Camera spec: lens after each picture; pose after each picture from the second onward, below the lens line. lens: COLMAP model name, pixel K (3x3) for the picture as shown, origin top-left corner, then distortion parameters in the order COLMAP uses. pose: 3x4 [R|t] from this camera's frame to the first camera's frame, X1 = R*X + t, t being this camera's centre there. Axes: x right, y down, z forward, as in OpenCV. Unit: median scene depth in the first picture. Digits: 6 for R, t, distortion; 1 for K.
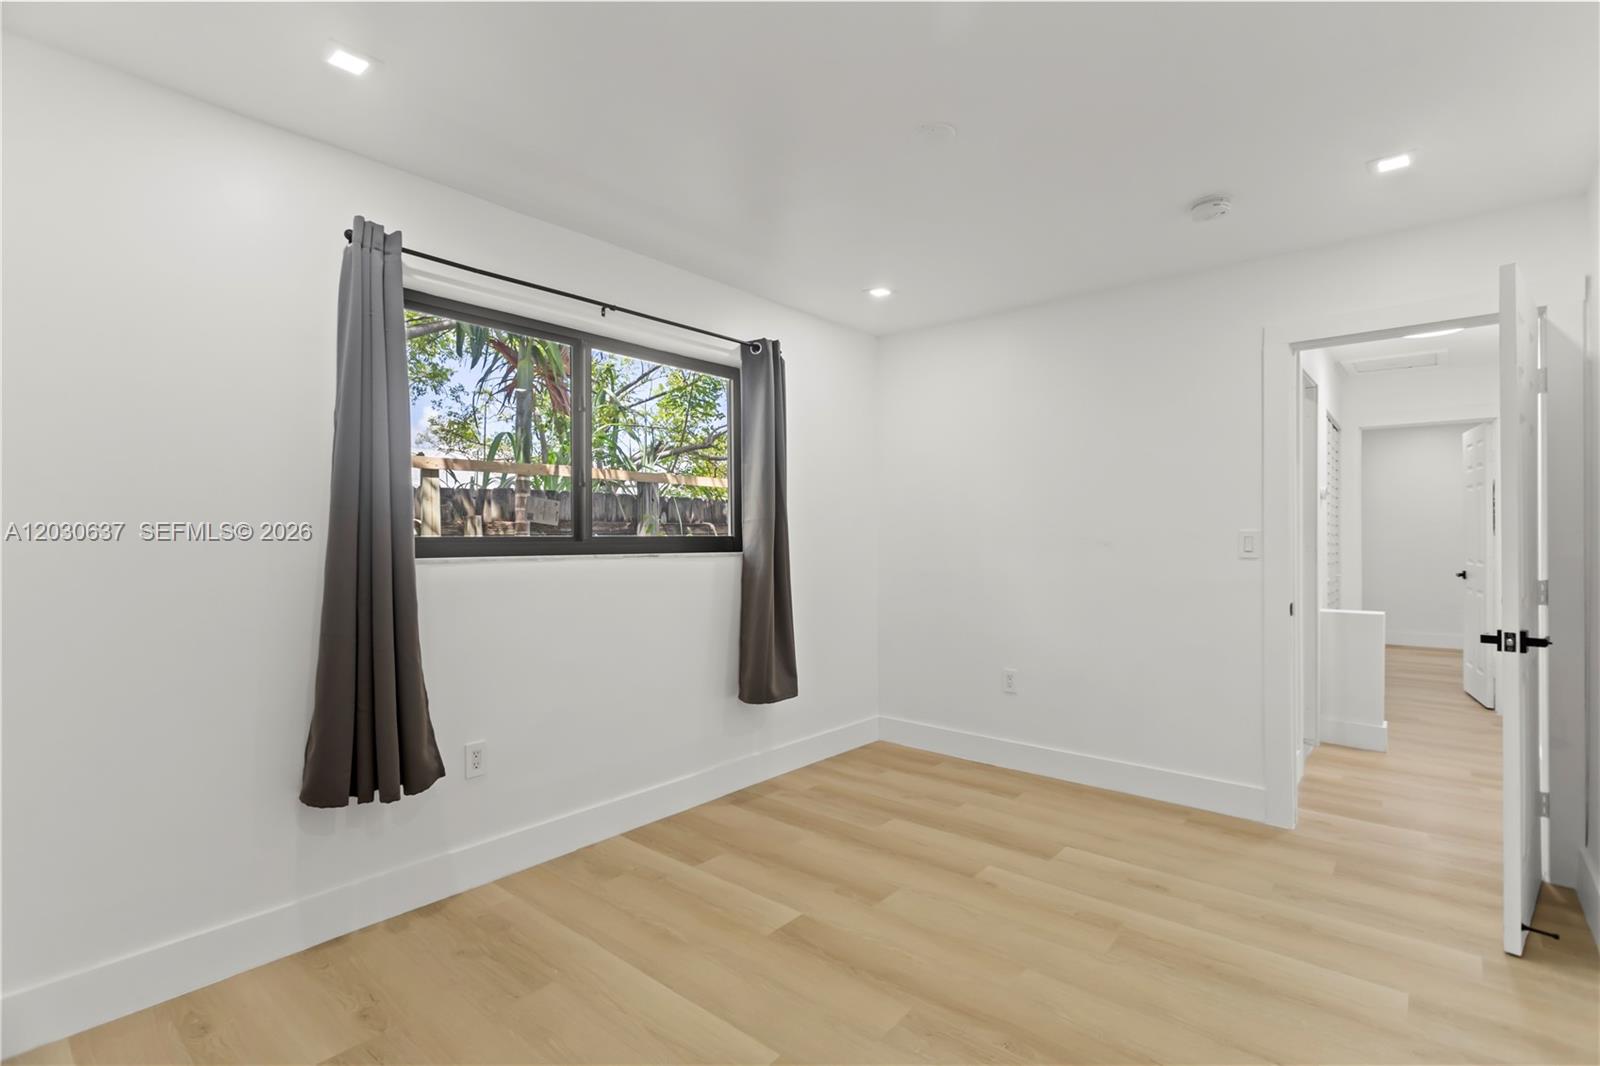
lens RADIAL K [[756.1, 0, 793.9], [0, 756.1, 527.3], [0, 0, 1]] dist [0.001374, 0.000411]
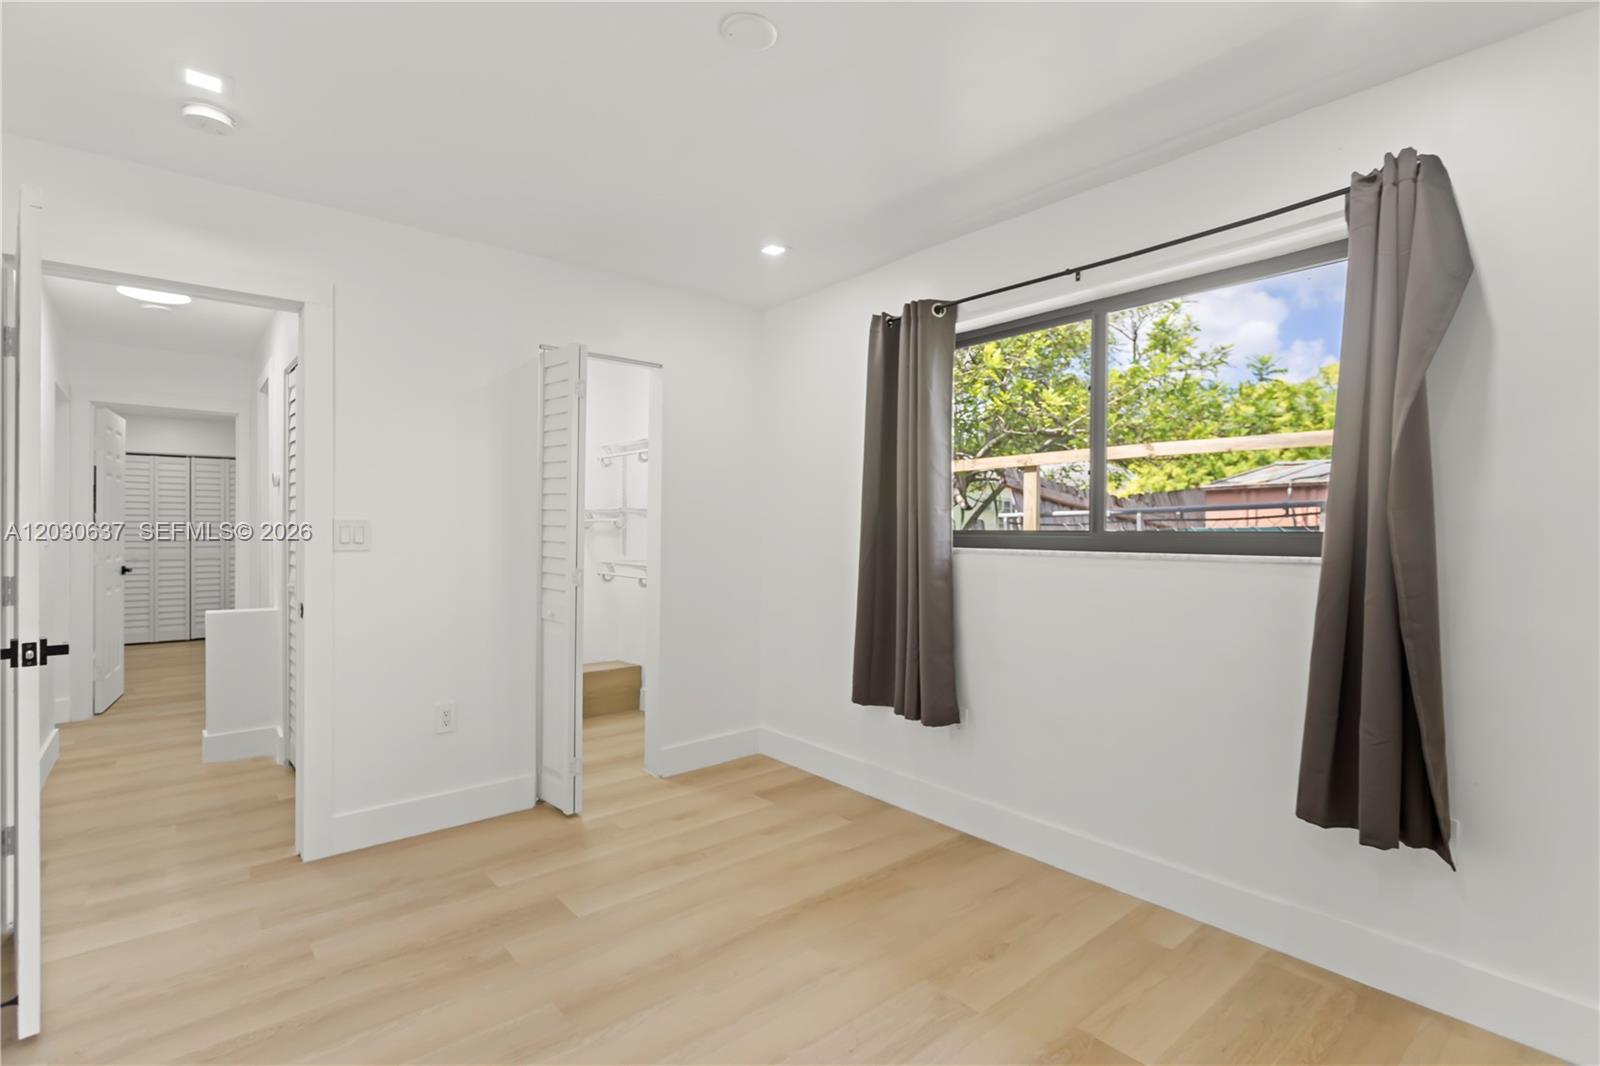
lens RADIAL K [[777.5, 0, 795.9], [0, 777.5, 524.7], [0, 0, 1]] dist [0.017695, -0.000368]
pose [[-0.176194, -0.005734, -0.984339, 0.689974], [0.007553, 0.999946, -0.007176, 0.009450], [0.984326, -0.008699, -0.176141, 0.818876]]
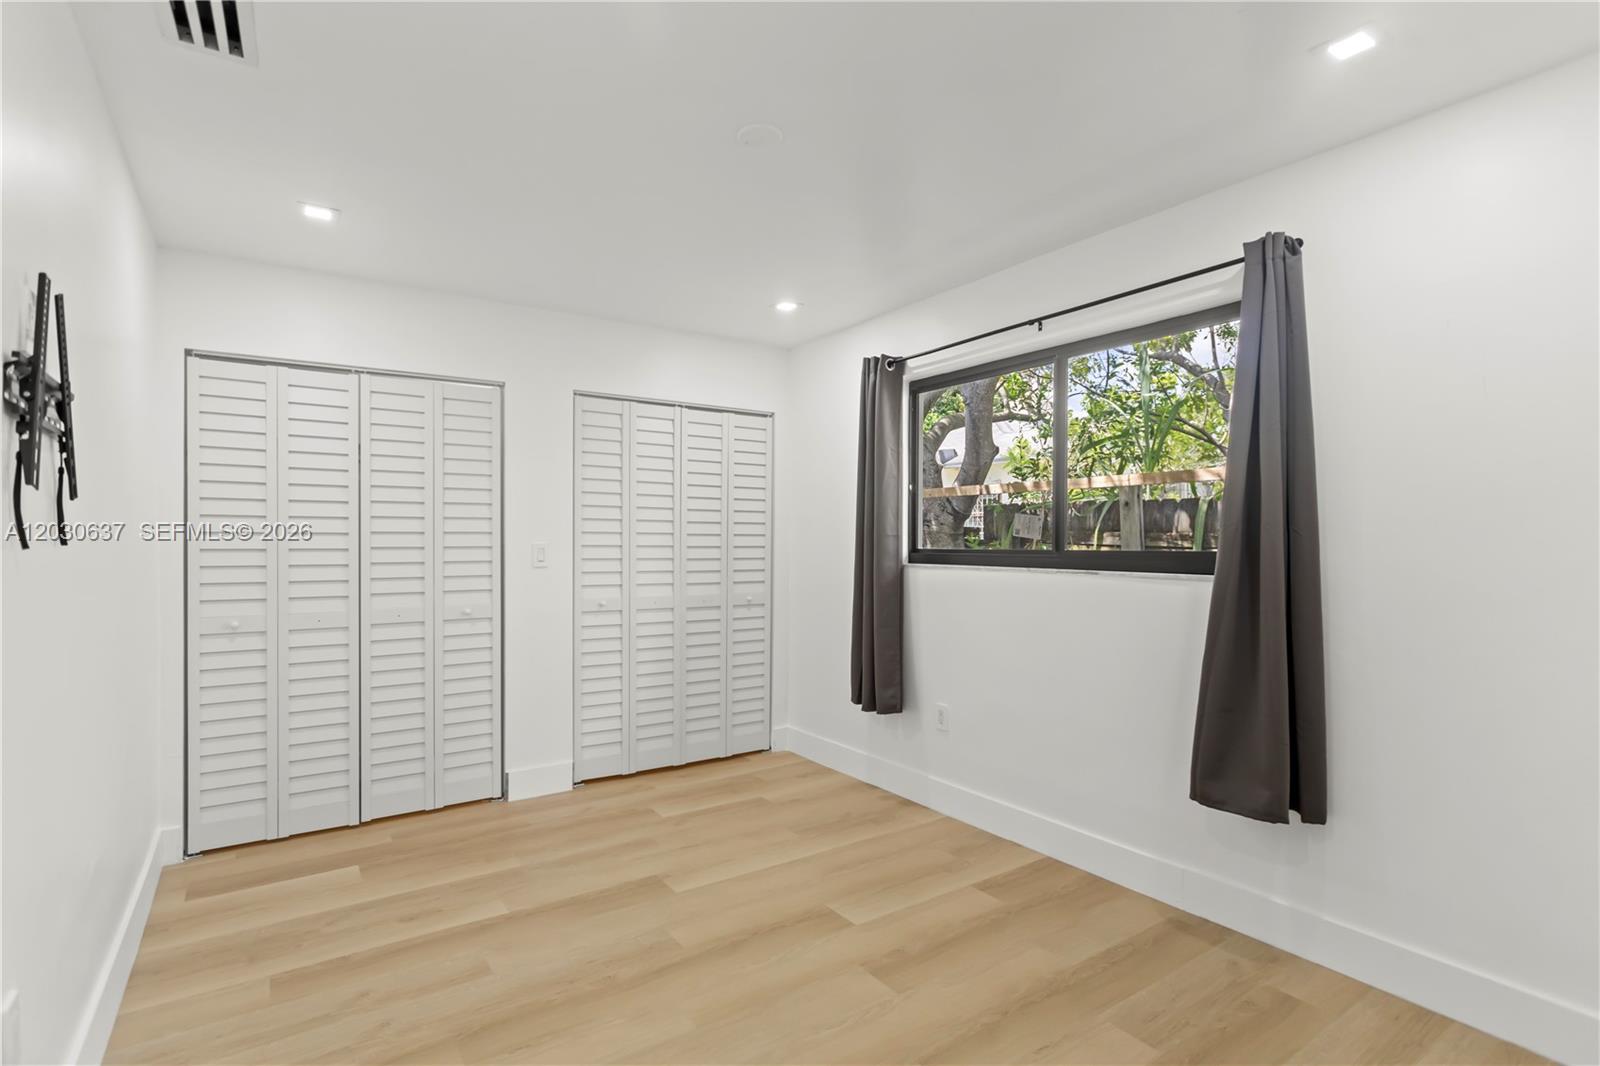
lens RADIAL K [[788.9, 0, 818.2], [0, 788.9, 547.8], [0, 0, 1]] dist [0.001445, 0.000620]
pose [[-0.256968, -0.000070, -0.966420, 0.822567], [0.002165, 0.999997, -0.000648, 0.009404], [0.966417, -0.002259, -0.256967, 0.970788]]
